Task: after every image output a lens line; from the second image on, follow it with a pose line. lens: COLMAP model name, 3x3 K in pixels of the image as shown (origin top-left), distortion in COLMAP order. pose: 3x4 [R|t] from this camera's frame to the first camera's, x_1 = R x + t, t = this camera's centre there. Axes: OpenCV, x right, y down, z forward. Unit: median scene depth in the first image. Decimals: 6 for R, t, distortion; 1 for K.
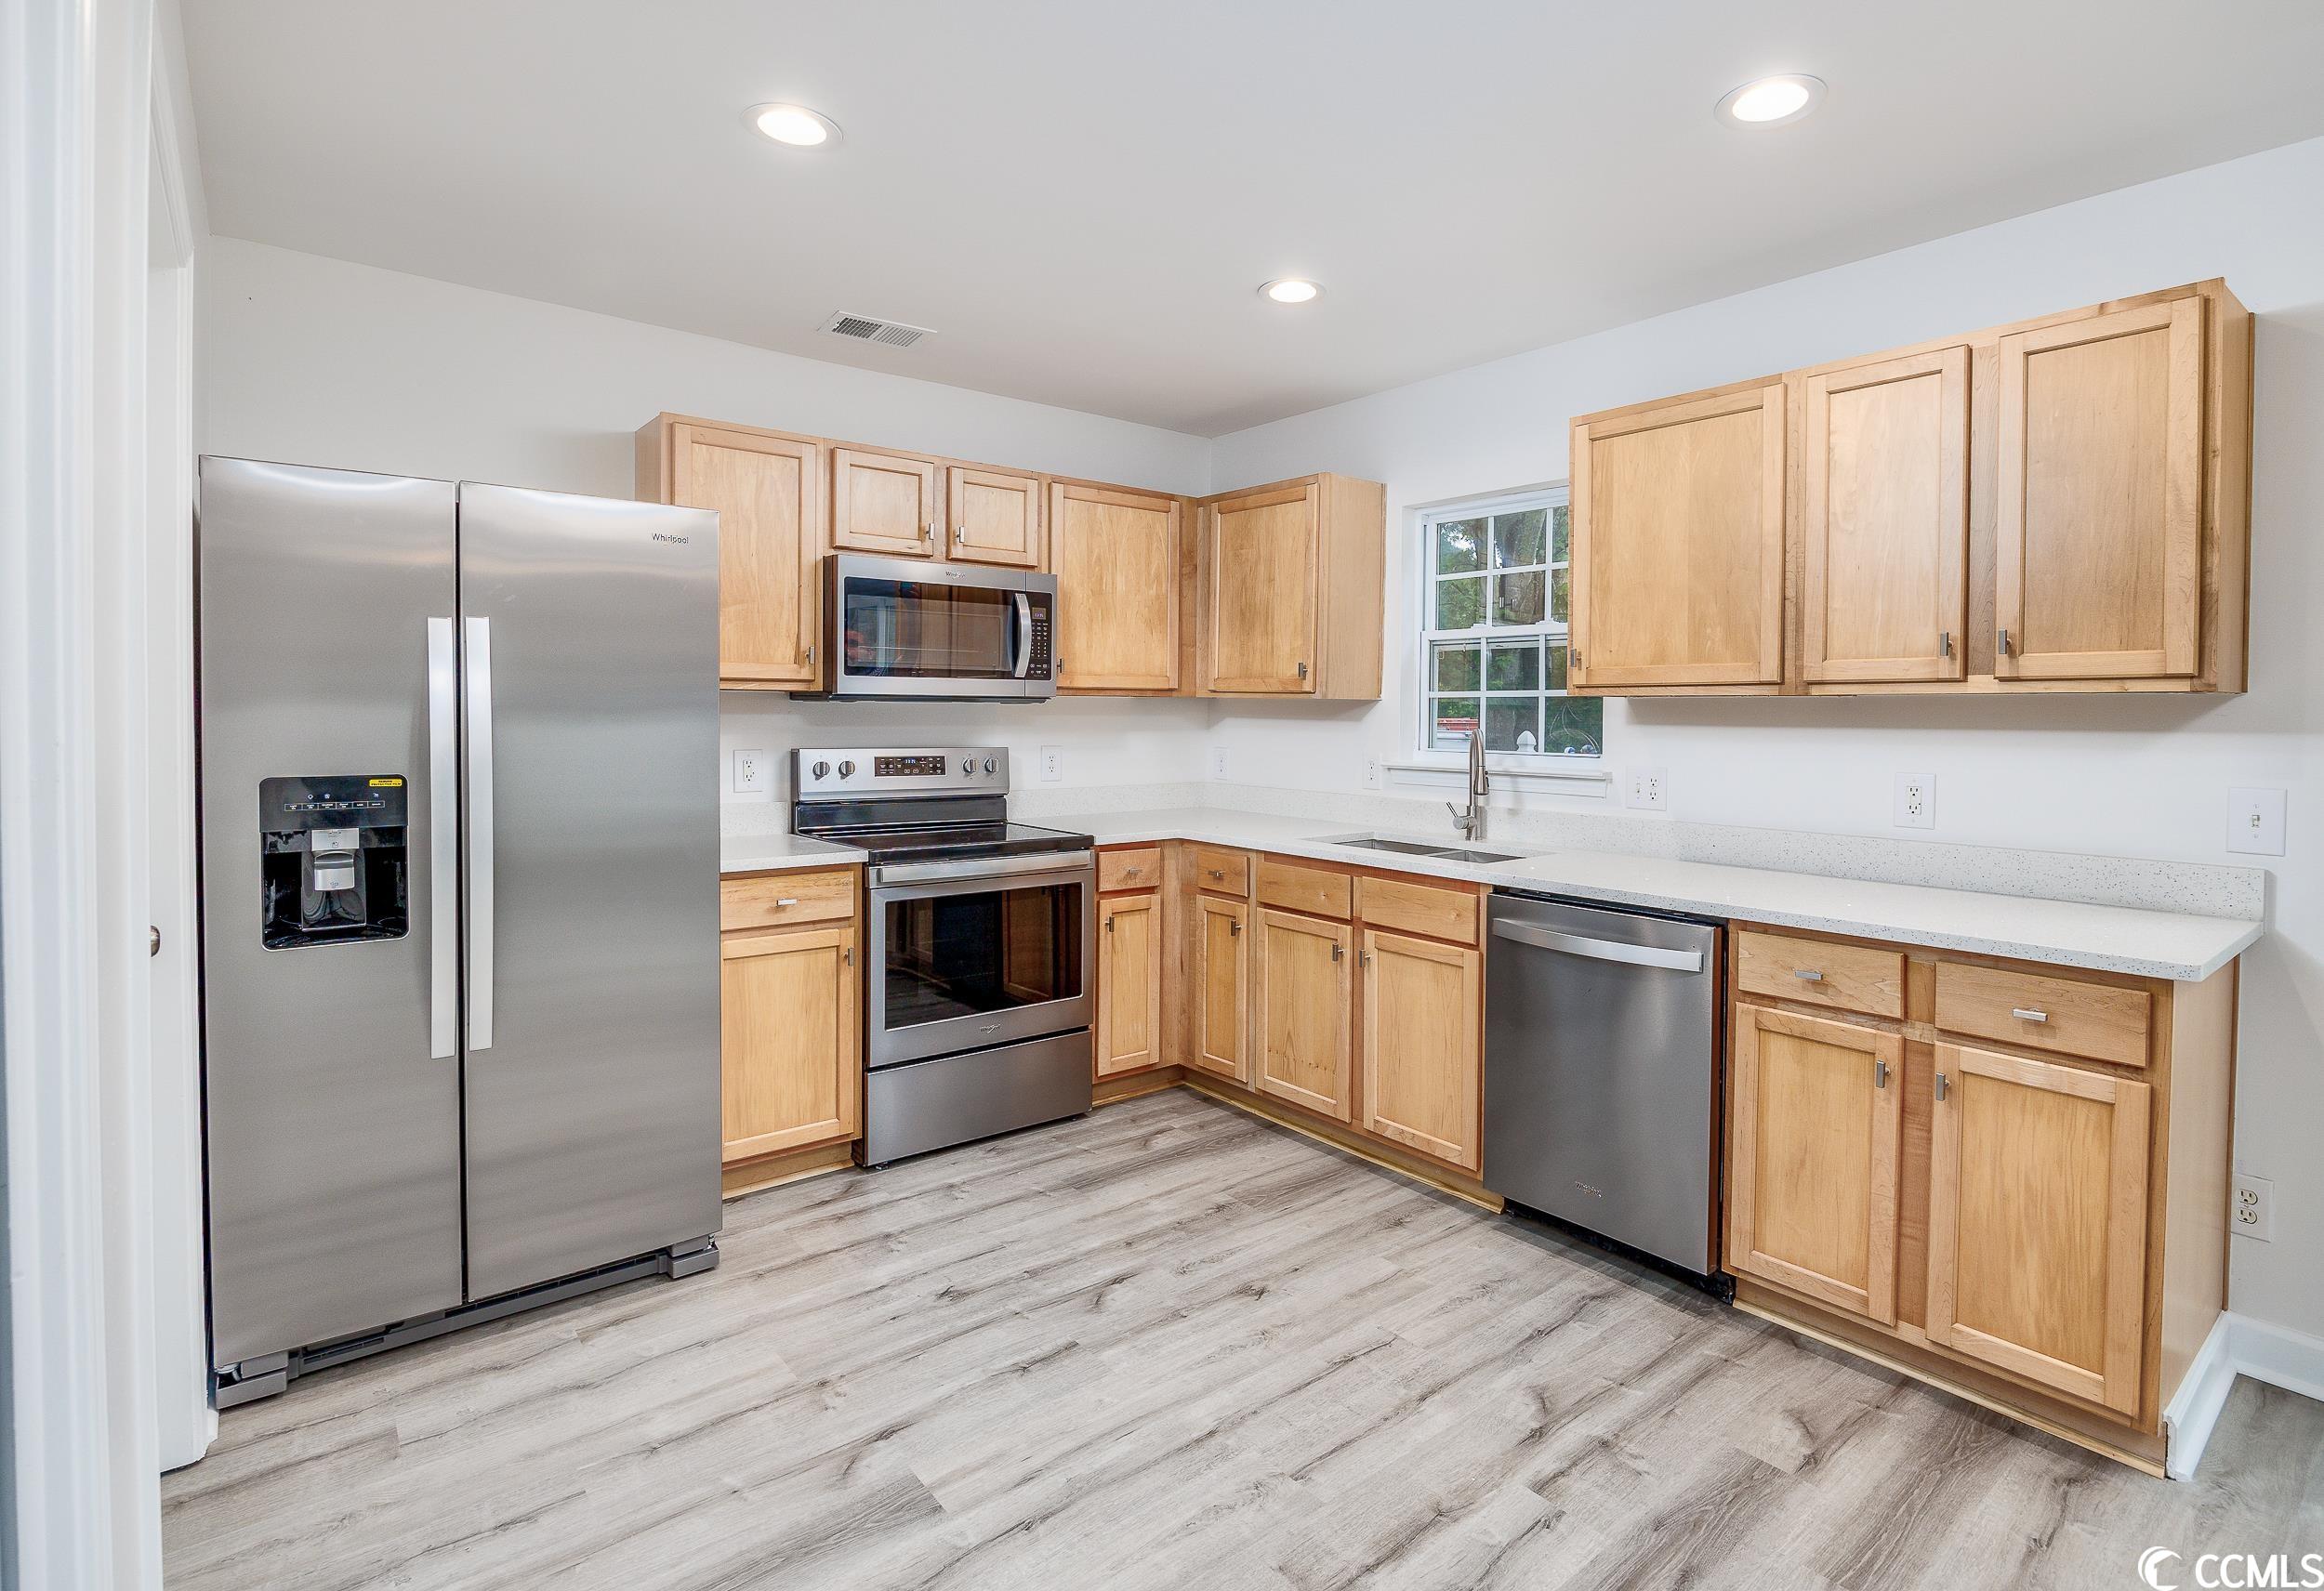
lens RADIAL K [[1138.6, 0, 1211.1], [0, 1138.6, 732.4], [0, 0, 1]] dist [-0.013502, -0.000389]
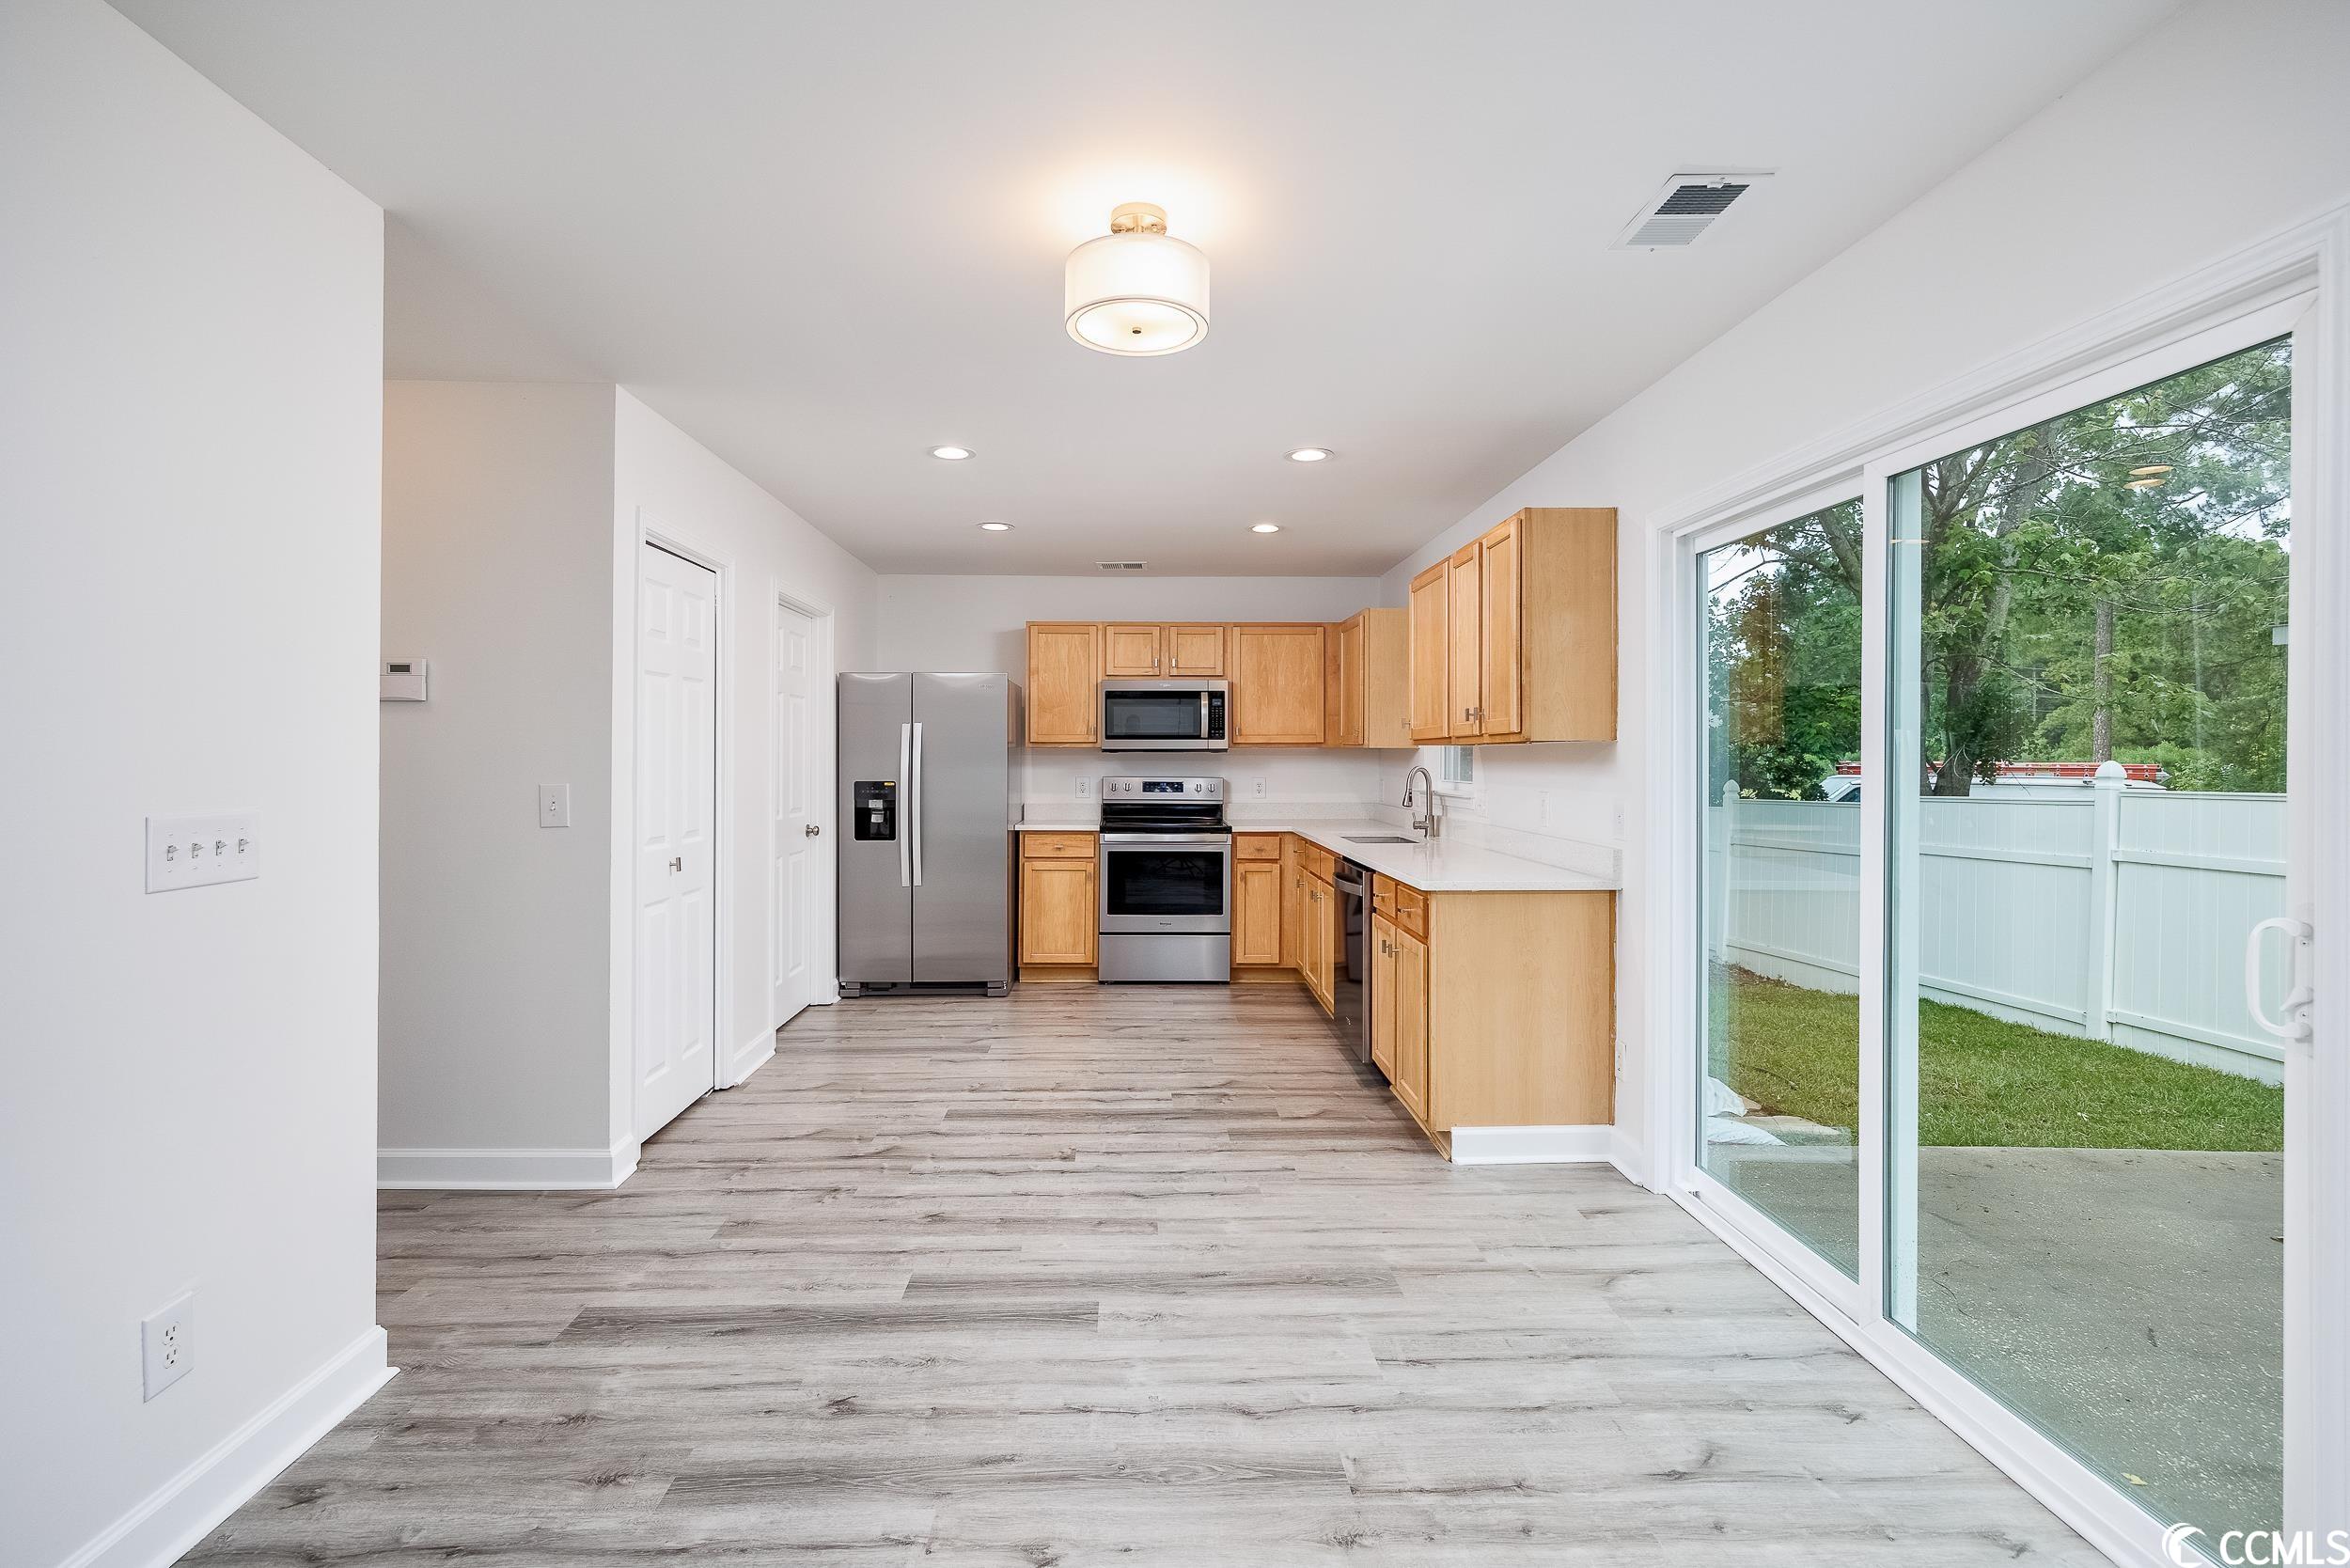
lens RADIAL K [[1049.8, 0, 1147.0], [0, 1049.8, 727.1], [0, 0, 1]] dist [-0.001177, -0.000042]
pose [[0.781734, -0.025091, -0.623107, 1.124185], [-0.005018, 0.998905, -0.046519, 0.017088], [0.623592, 0.039492, 0.780752, -0.513364]]
